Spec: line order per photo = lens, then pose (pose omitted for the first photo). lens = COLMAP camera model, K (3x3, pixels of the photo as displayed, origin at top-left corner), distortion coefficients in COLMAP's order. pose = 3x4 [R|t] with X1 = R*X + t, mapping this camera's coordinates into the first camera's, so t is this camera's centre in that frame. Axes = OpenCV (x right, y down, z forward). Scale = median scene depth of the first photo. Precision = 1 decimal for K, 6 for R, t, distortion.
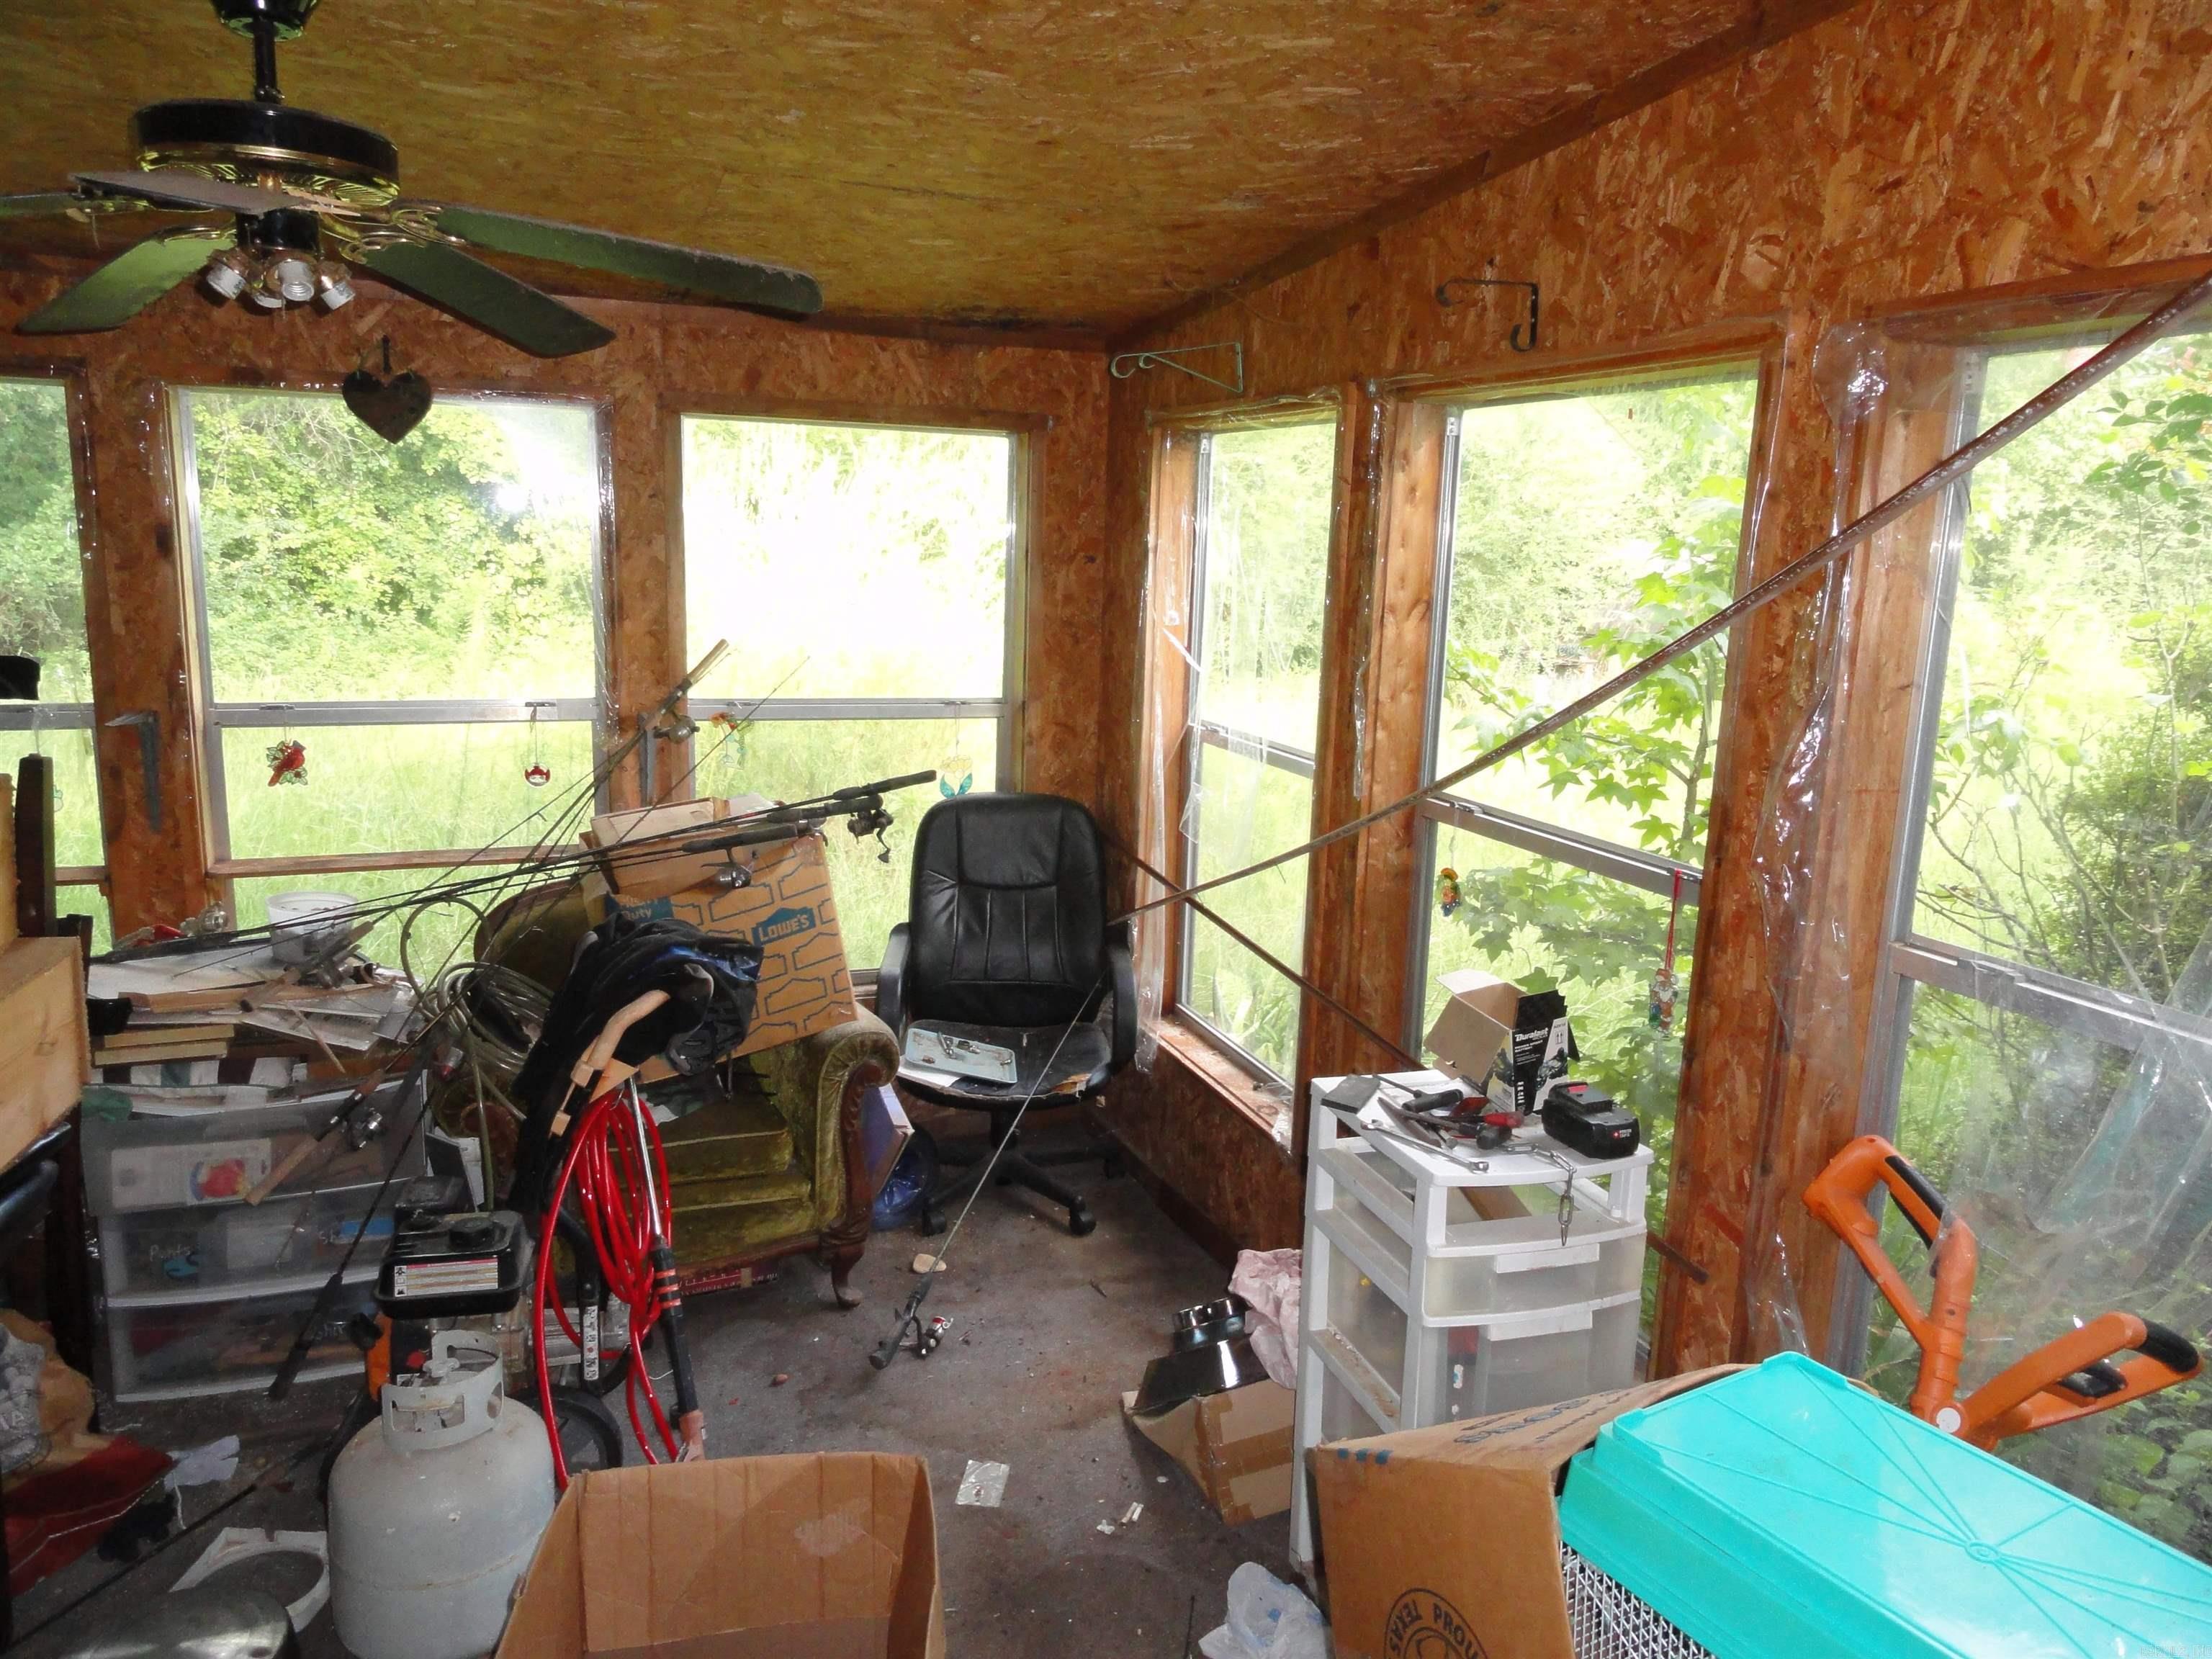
lens RADIAL K [[1545.0, 0, 1099.1], [0, 1545.0, 820.4], [0, 0, 1]] dist [0.001570, -0.001242]
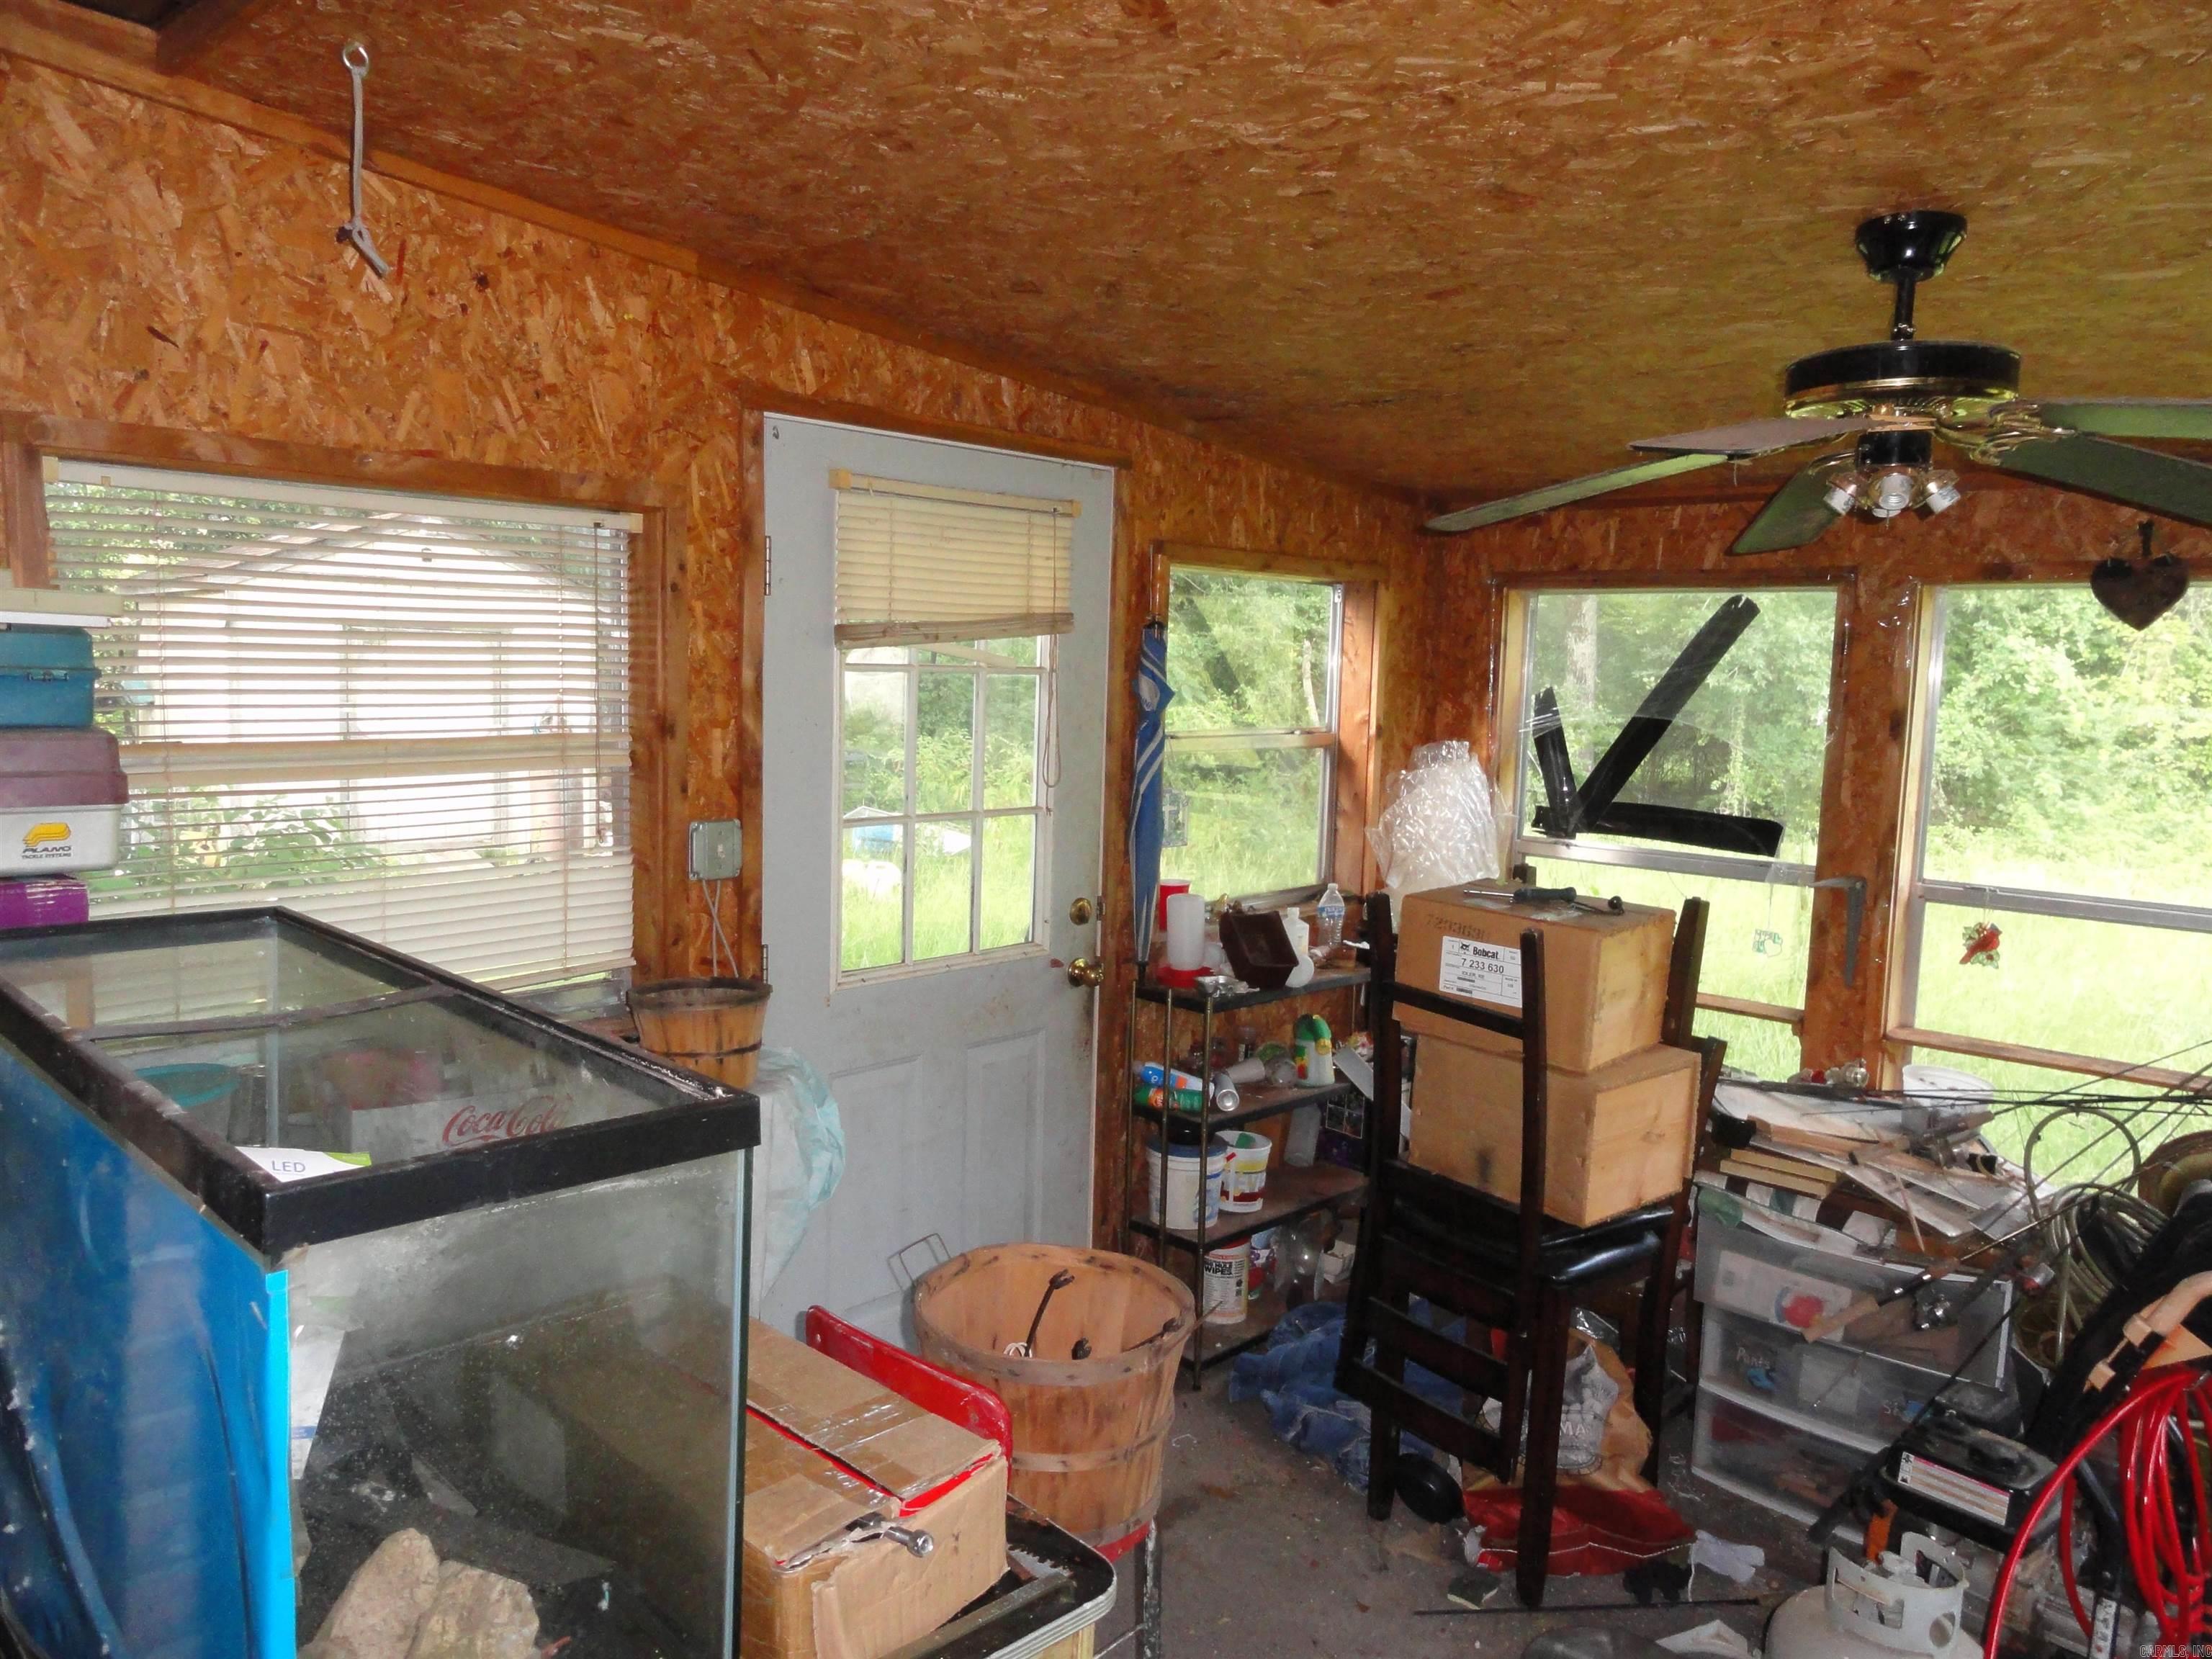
lens RADIAL K [[1545.0, 0, 1099.1], [0, 1545.0, 820.4], [0, 0, 1]] dist [0.001570, -0.001242]
pose [[0.437834, 0.076617, -0.895785, 0.150295], [-0.182050, 0.983277, -0.004880, -0.008407], [0.880431, 0.165214, 0.444460, 0.036105]]
